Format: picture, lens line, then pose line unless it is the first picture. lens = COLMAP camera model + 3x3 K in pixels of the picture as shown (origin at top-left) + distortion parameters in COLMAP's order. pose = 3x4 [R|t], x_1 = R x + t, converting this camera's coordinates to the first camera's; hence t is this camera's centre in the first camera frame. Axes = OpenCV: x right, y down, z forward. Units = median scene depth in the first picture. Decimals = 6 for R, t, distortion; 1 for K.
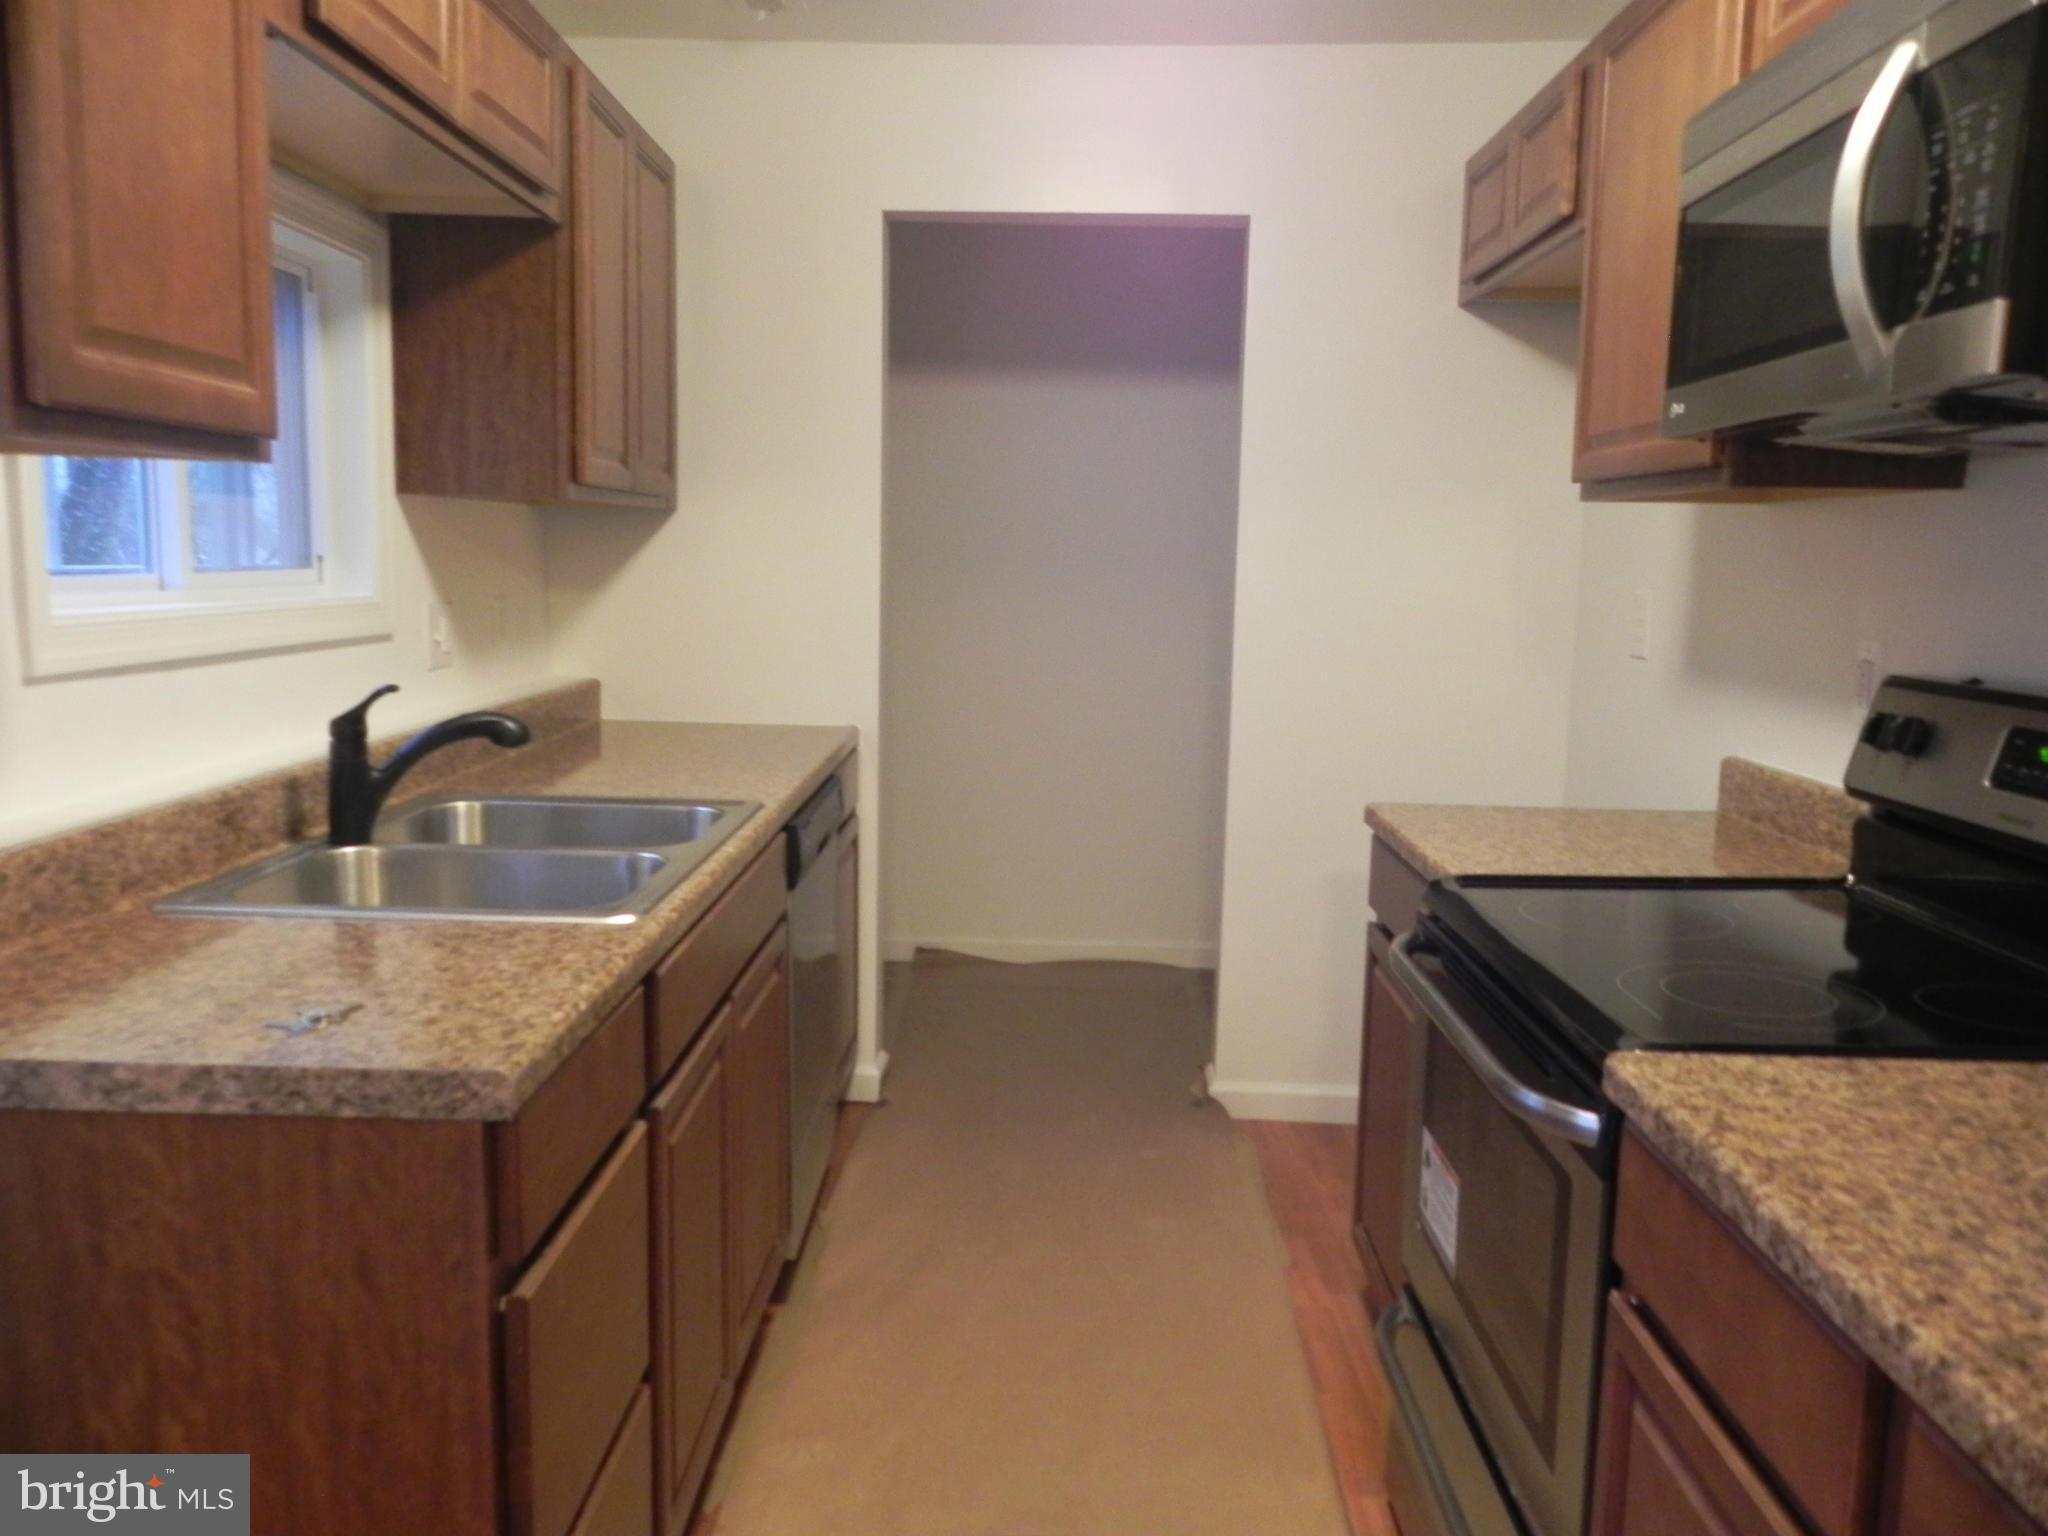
lens RADIAL K [[1576.1, 0, 1016.7], [0, 1576.1, 769.7], [0, 0, 1]] dist [0.008560, -0.018509]
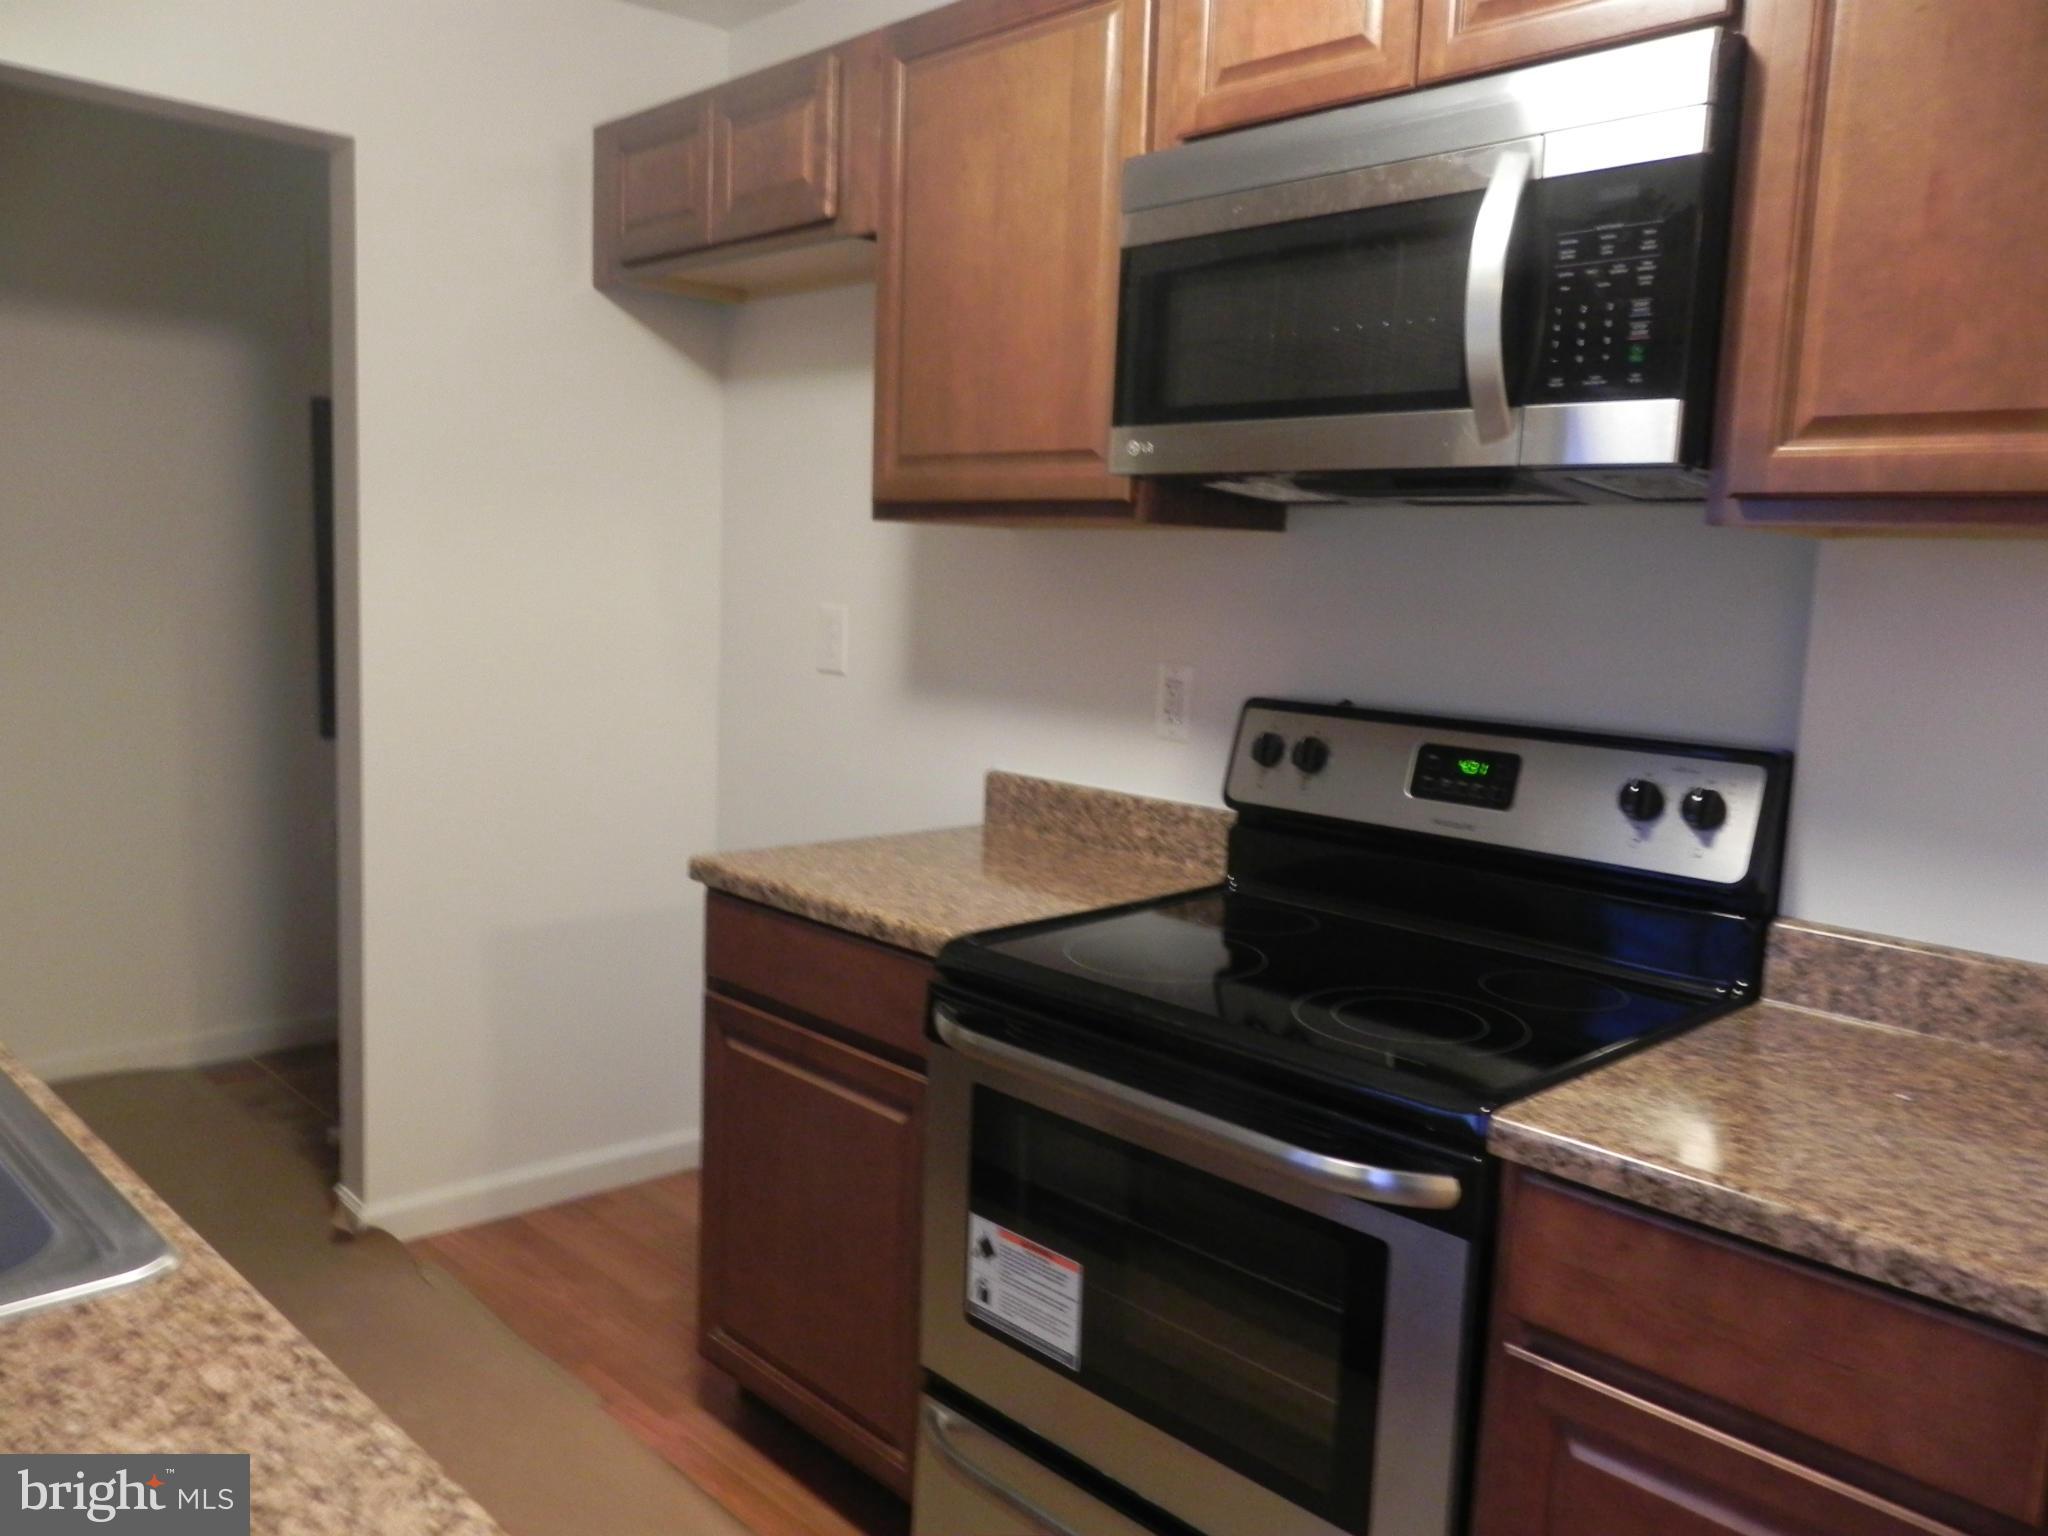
lens RADIAL K [[1576.1, 0, 1023.7], [0, 1576.1, 763.0], [0, 0, 1]] dist [0.008560, -0.018509]
pose [[0.699479, -0.078311, 0.710350, -0.376928], [0.069746, 0.996714, 0.041202, -0.075496], [-0.711242, 0.020724, 0.702642, 0.355217]]
